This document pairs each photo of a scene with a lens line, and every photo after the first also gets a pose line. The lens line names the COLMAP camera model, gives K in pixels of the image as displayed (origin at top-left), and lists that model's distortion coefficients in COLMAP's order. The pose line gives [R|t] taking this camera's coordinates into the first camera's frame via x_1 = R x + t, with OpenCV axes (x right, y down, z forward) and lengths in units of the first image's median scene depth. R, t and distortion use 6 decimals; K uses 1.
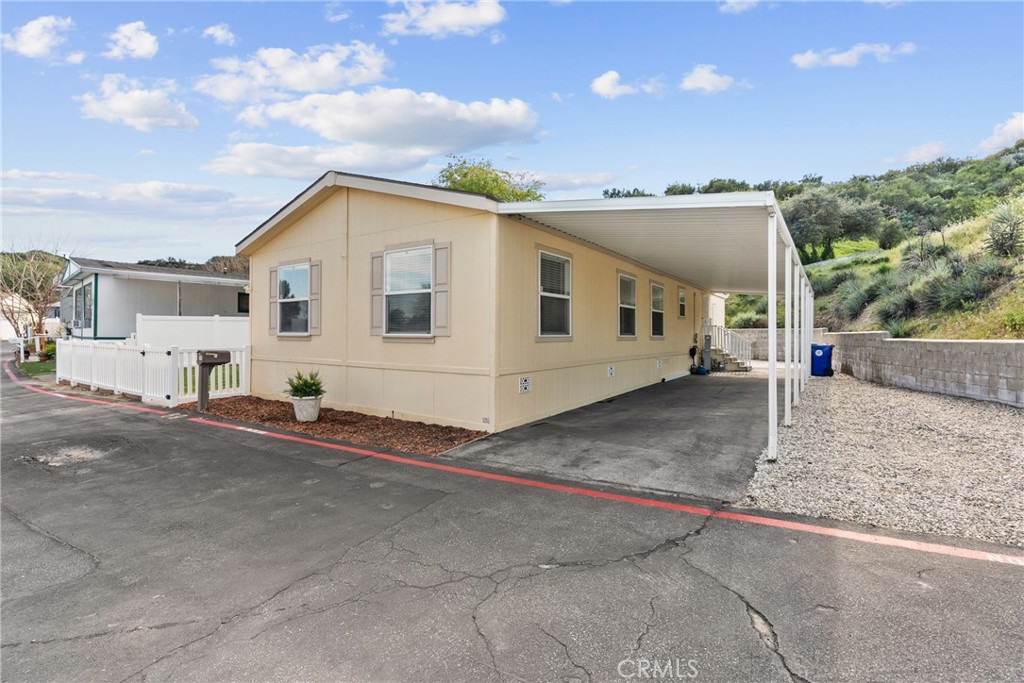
lens RADIAL K [[470.4, 0, 512.0], [0, 470.4, 341.5], [0, 0, 1]] dist [0.002289, 0.000322]
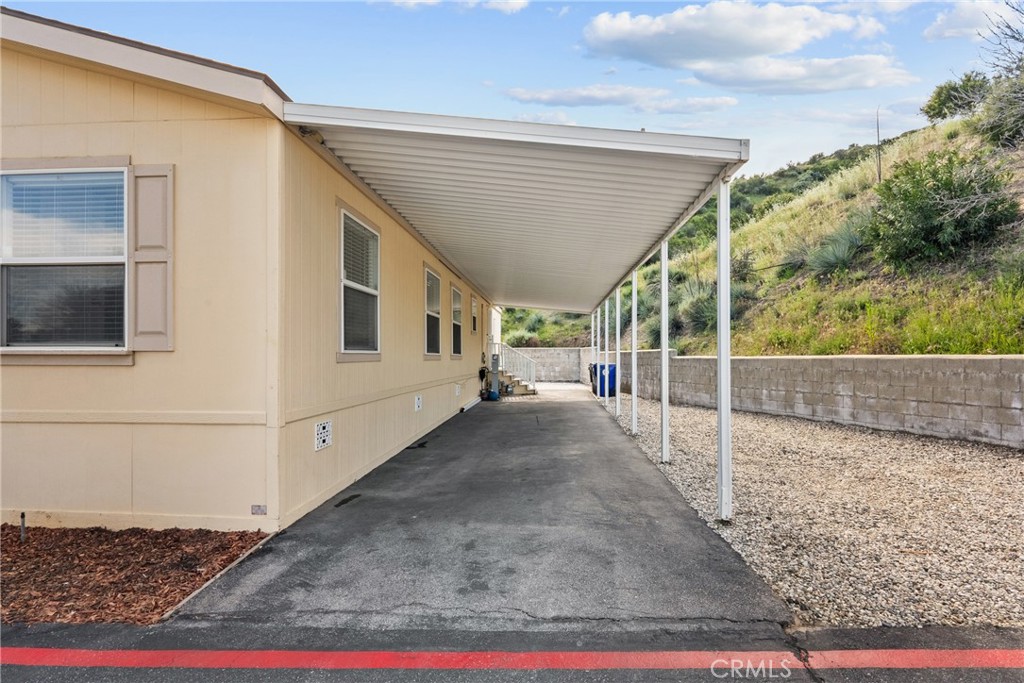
lens RADIAL K [[540.1, 0, 512.6], [0, 540.1, 357.0], [0, 0, 1]] dist [0.003397, 0.001081]
pose [[0.873942, -0.004667, 0.486008, -0.083040], [0.010889, 0.999891, -0.009978, 0.004286], [-0.485909, 0.014012, 0.873897, 0.272917]]
